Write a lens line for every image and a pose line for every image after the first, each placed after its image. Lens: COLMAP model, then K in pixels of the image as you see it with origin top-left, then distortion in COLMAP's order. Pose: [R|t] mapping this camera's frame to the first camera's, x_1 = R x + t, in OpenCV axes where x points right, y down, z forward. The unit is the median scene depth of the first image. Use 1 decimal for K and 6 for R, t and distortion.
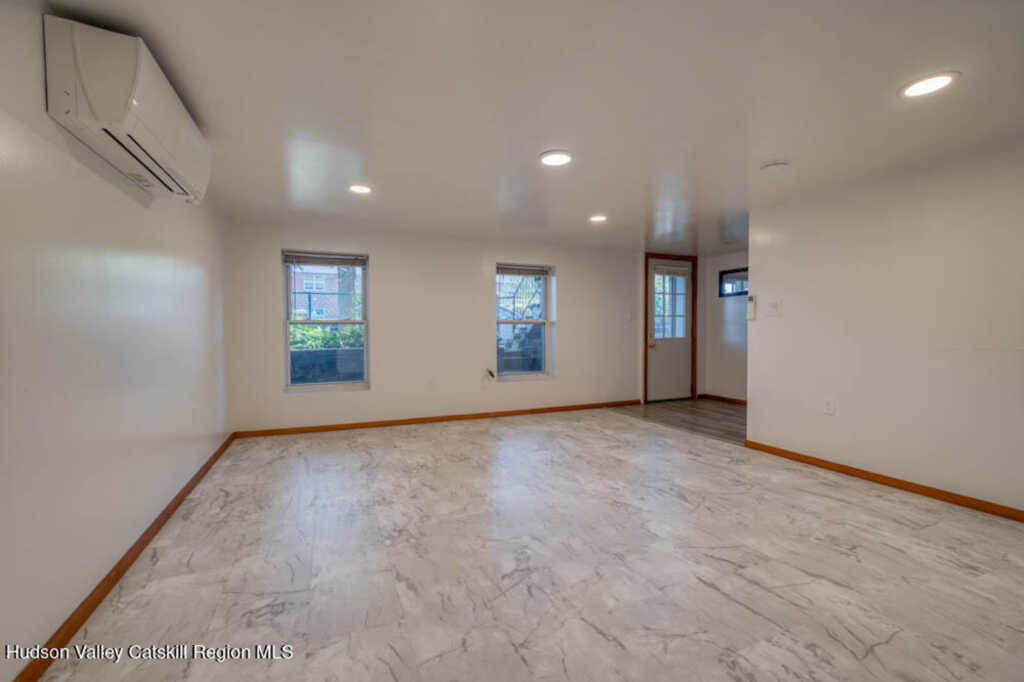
lens RADIAL K [[432.7, 0, 507.3], [0, 432.7, 343.8], [0, 0, 1]] dist [-0.003236, 0.000299]
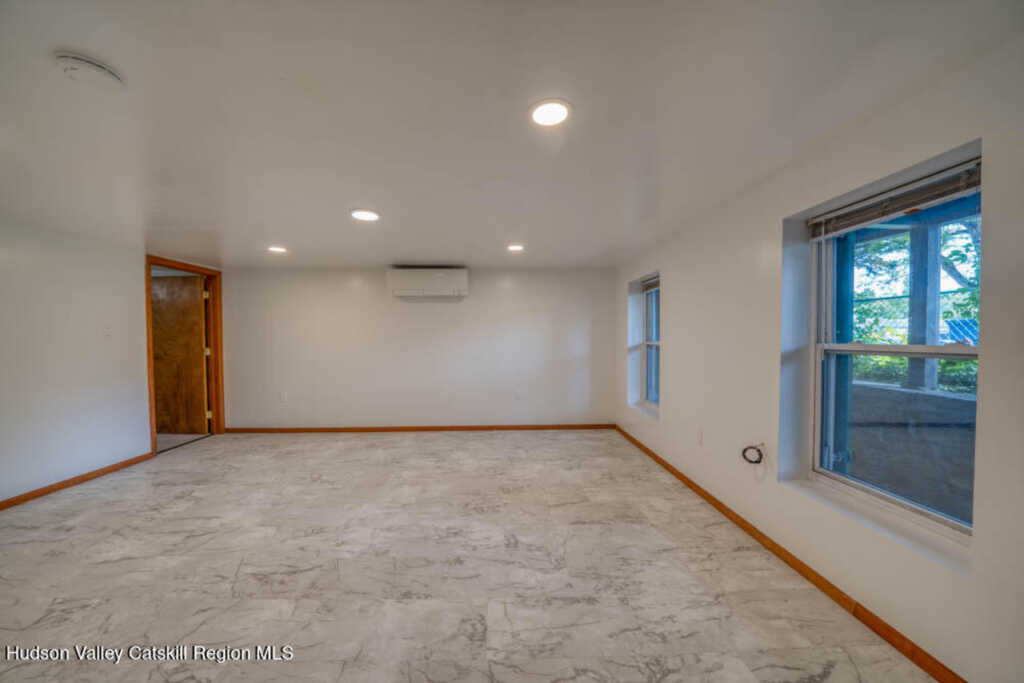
lens RADIAL K [[355.7, 0, 495.6], [0, 355.7, 345.7], [0, 0, 1]] dist [-0.020548, 0.000648]
pose [[-0.391114, 0.023773, -0.920035, 0.742193], [-0.024868, 0.999028, 0.036385, -0.104799], [0.920006, 0.037110, -0.390143, 1.476657]]
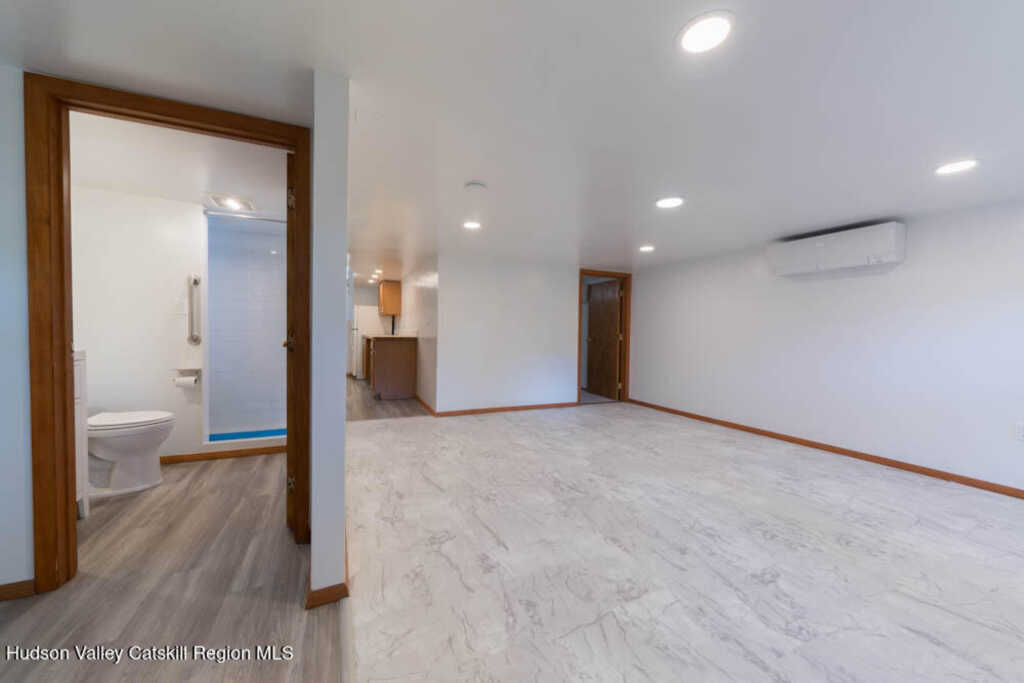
lens RADIAL K [[365.0, 0, 510.9], [0, 365.0, 343.4], [0, 0, 1]] dist [0.000706, 0.000156]
pose [[-0.999535, -0.016203, -0.025838, 0.504461], [-0.017806, 0.997849, 0.063090, -0.076962], [0.024760, 0.063521, -0.997673, 1.769162]]
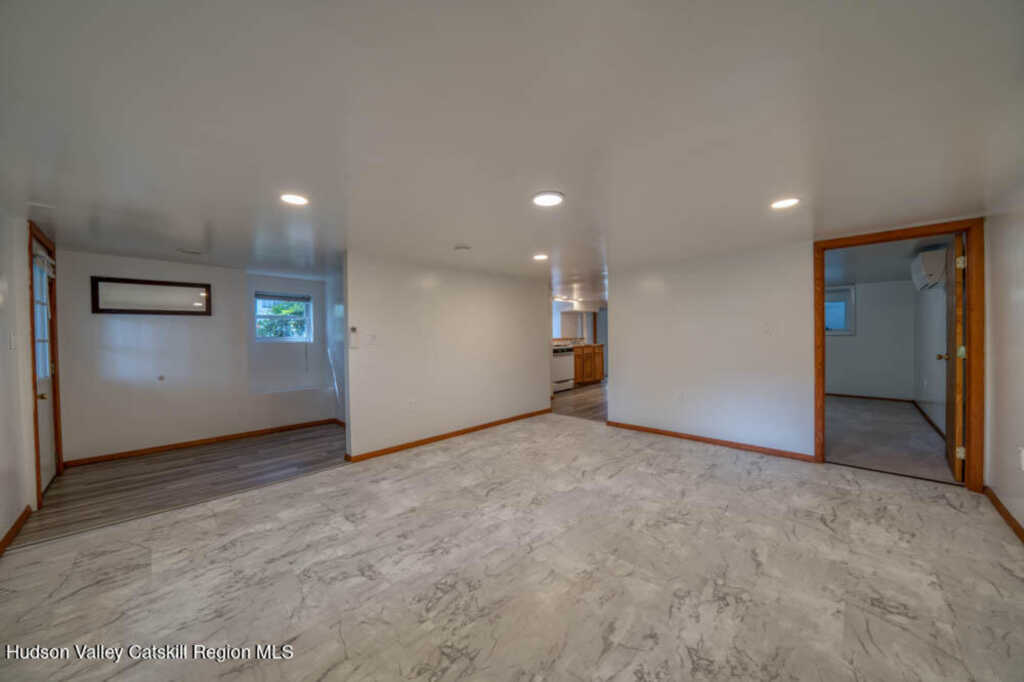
lens RADIAL K [[355.7, 0, 505.1], [0, 355.7, 340.5], [0, 0, 1]] dist [-0.020548, 0.000648]
pose [[-0.375345, -0.004331, 0.926875, -0.555571], [0.043134, 0.998824, 0.022135, -0.100039], [-0.925881, 0.048288, -0.374717, 1.238555]]
